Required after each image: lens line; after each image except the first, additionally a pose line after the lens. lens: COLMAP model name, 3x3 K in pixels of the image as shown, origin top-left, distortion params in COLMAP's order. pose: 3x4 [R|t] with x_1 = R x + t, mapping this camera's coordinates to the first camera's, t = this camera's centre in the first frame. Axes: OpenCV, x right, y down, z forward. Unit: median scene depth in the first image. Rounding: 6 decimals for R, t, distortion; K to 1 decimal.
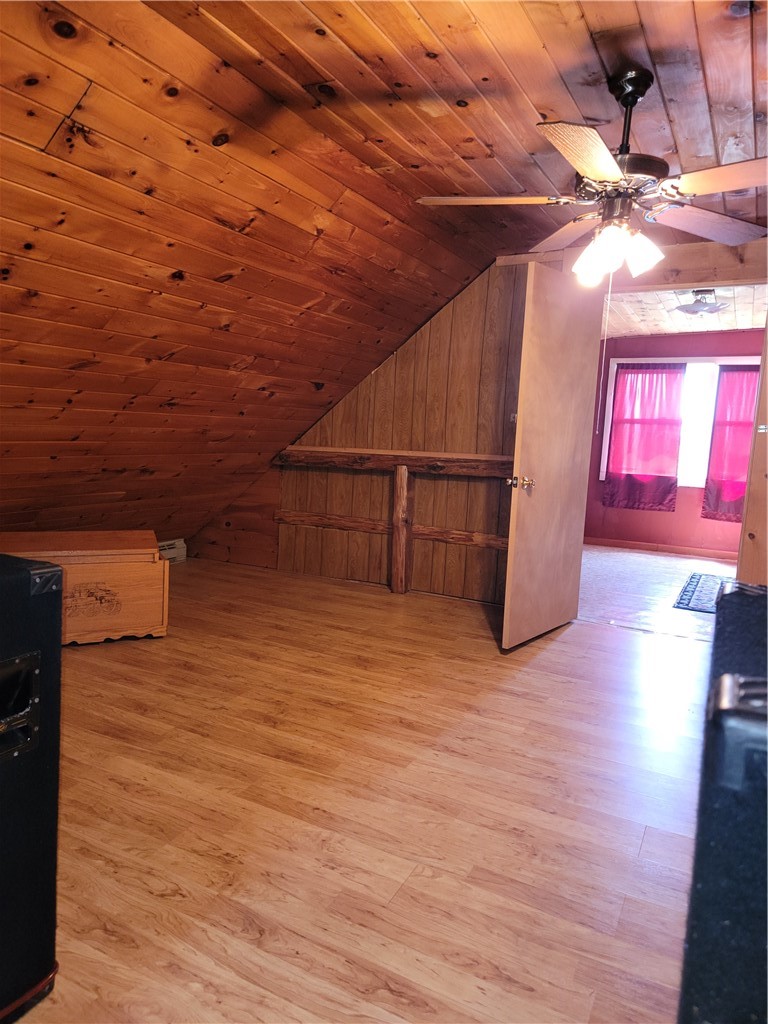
lens RADIAL K [[712.6, 0, 368.9], [0, 712.6, 510.0], [0, 0, 1]] dist [0.083628, -0.065354]
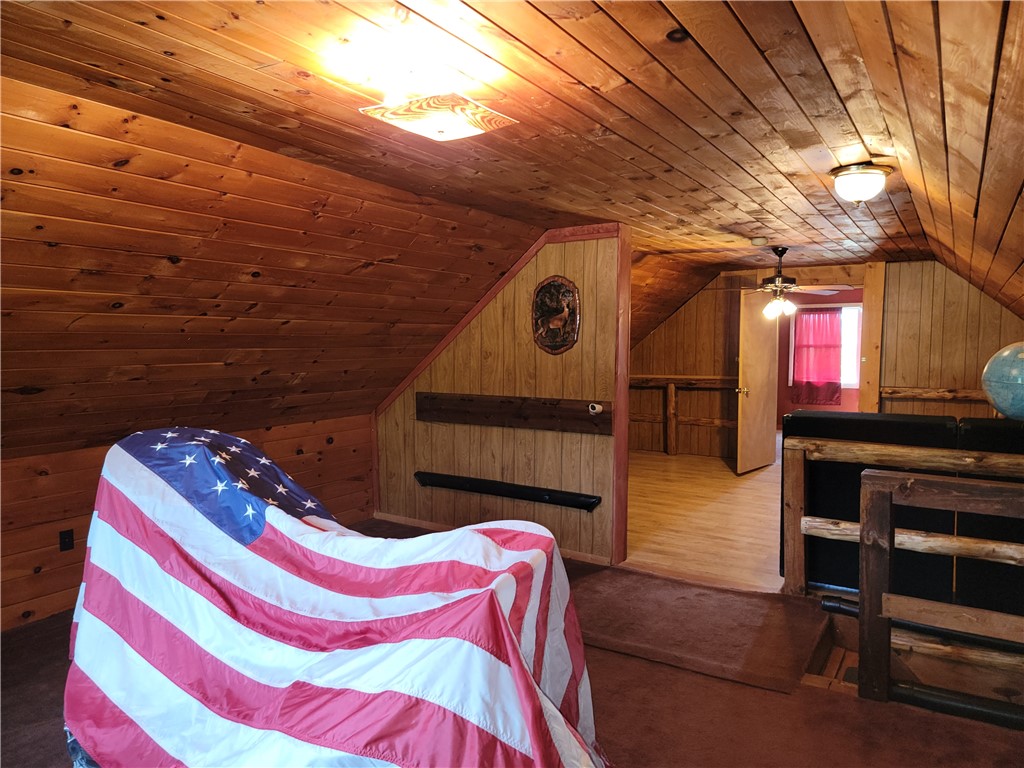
lens RADIAL K [[712.6, 0, 512.2], [0, 712.6, 388.0], [0, 0, 1]] dist [0.083628, -0.065354]
pose [[0.996660, -0.041650, -0.070237, -0.241497], [0.038216, 0.998040, -0.049548, 0.024441], [0.072163, 0.046699, 0.996299, -0.881415]]
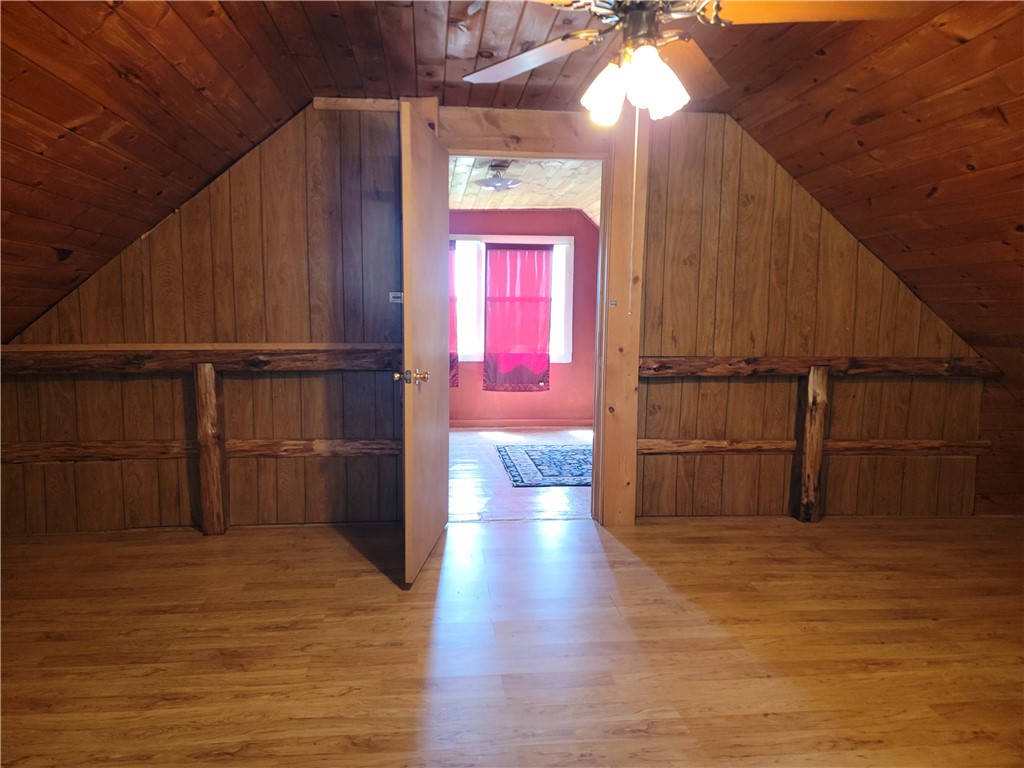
lens RADIAL K [[712.6, 0, 511.8], [0, 712.6, 387.2], [0, 0, 1]] dist [0.083628, -0.065354]
pose [[0.825014, -0.094256, 0.557196, -0.117838], [0.094277, 0.995131, 0.028745, -0.031203], [-0.557192, 0.028815, 0.829884, 0.212372]]
